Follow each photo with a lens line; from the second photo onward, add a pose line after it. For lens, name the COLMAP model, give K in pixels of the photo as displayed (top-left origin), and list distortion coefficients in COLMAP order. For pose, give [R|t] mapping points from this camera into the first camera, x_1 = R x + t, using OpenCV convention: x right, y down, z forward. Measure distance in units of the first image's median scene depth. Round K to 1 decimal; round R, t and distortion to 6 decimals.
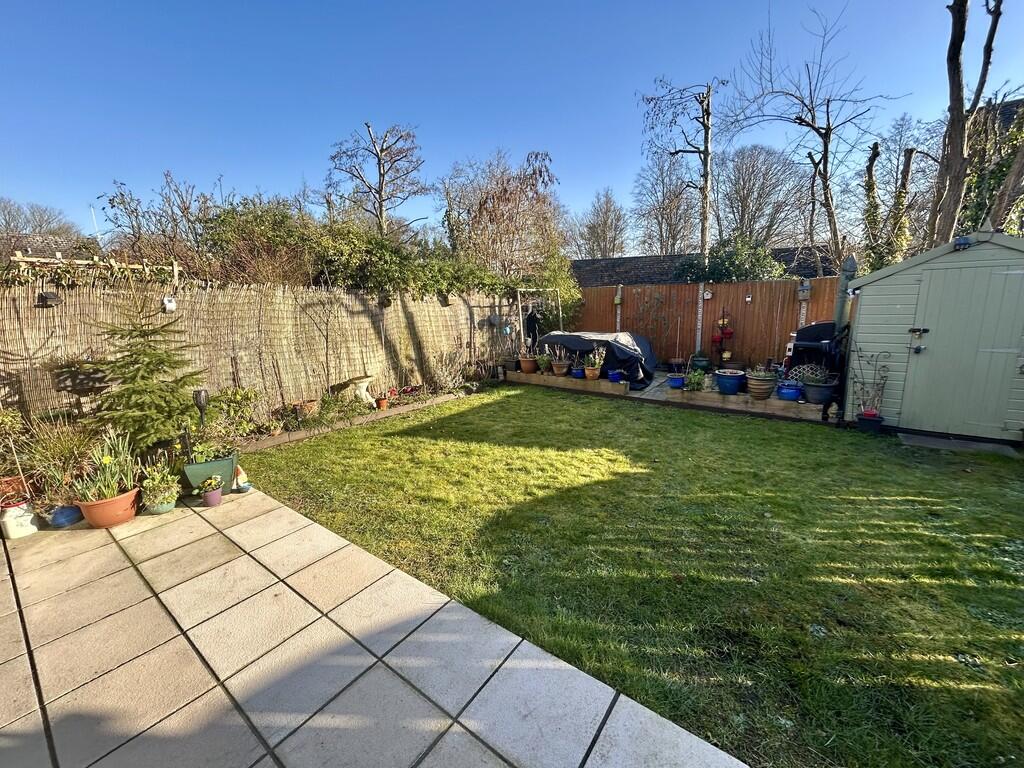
lens RADIAL K [[413.3, 0, 512.3], [0, 413.3, 385.8], [0, 0, 1]] dist [-0.000076, 0.000788]
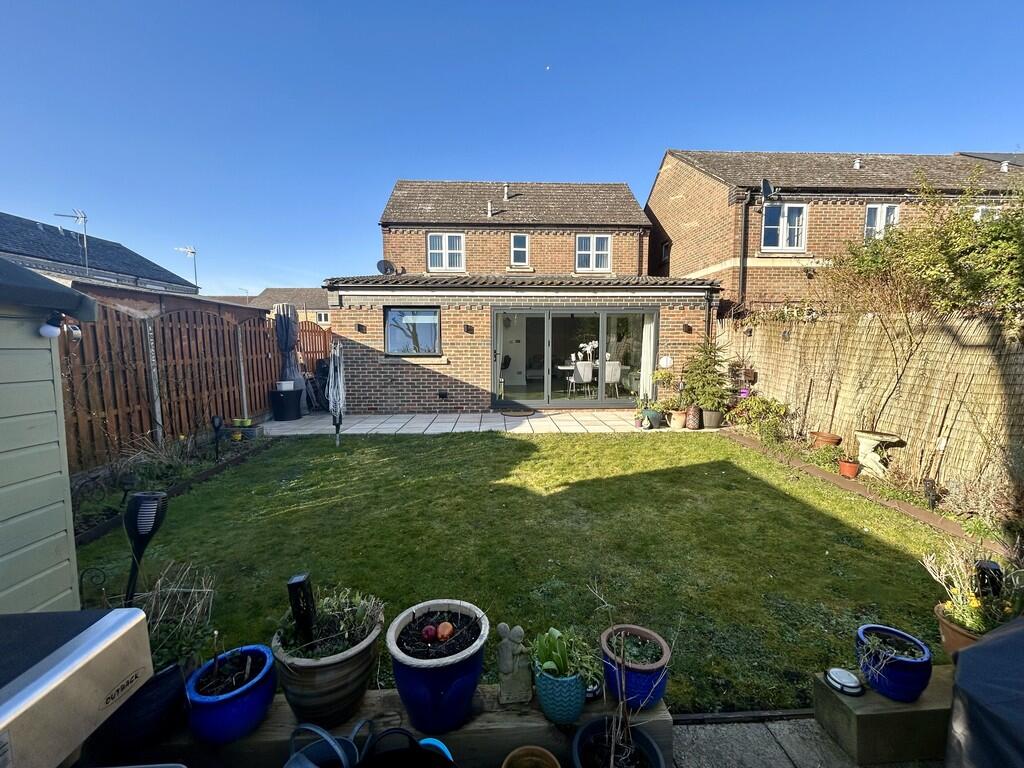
lens RADIAL K [[413.3, 0, 515.3], [0, 413.3, 380.0], [0, 0, 1]] dist [-0.000076, 0.000788]
pose [[-0.784778, 0.101586, -0.611396, 0.725935], [-0.101849, 0.951927, 0.288898, -0.318290], [0.611352, 0.288990, -0.736705, 1.388300]]
